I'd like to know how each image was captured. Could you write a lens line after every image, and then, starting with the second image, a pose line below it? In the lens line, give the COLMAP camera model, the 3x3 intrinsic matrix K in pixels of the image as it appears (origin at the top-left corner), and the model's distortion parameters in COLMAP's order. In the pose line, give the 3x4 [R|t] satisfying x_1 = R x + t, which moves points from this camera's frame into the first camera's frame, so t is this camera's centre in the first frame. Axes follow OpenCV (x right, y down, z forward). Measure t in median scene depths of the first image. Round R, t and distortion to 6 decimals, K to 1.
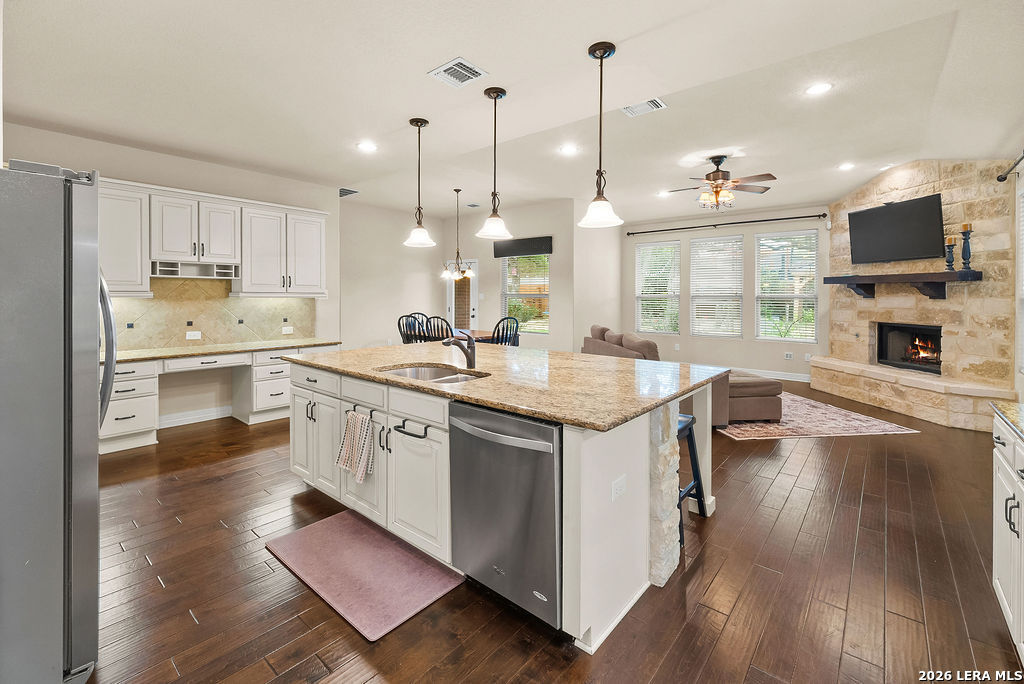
lens RADIAL K [[446.9, 0, 515.8], [0, 446.9, 301.5], [0, 0, 1]] dist [0.002929, -0.000142]
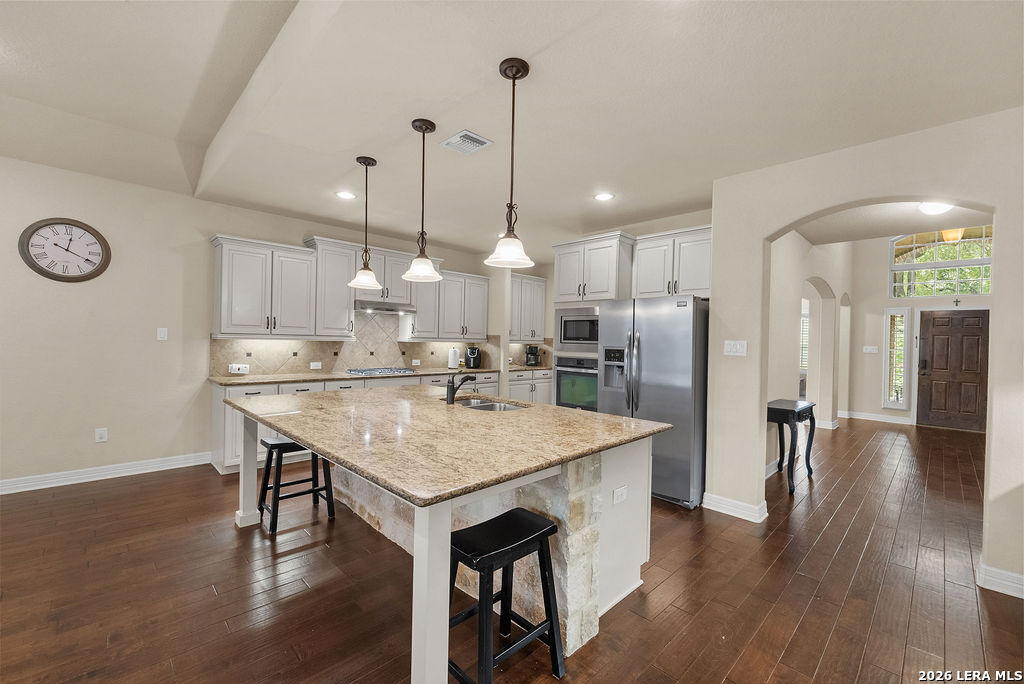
lens RADIAL K [[425.8, 0, 514.0], [0, 425.8, 343.5], [0, 0, 1]] dist [-0.000559, -0.000207]
pose [[-0.995229, -0.030572, 0.092652, -0.204140], [-0.028544, 0.999325, 0.023131, -0.020391], [-0.093297, 0.020376, -0.995430, 1.175586]]
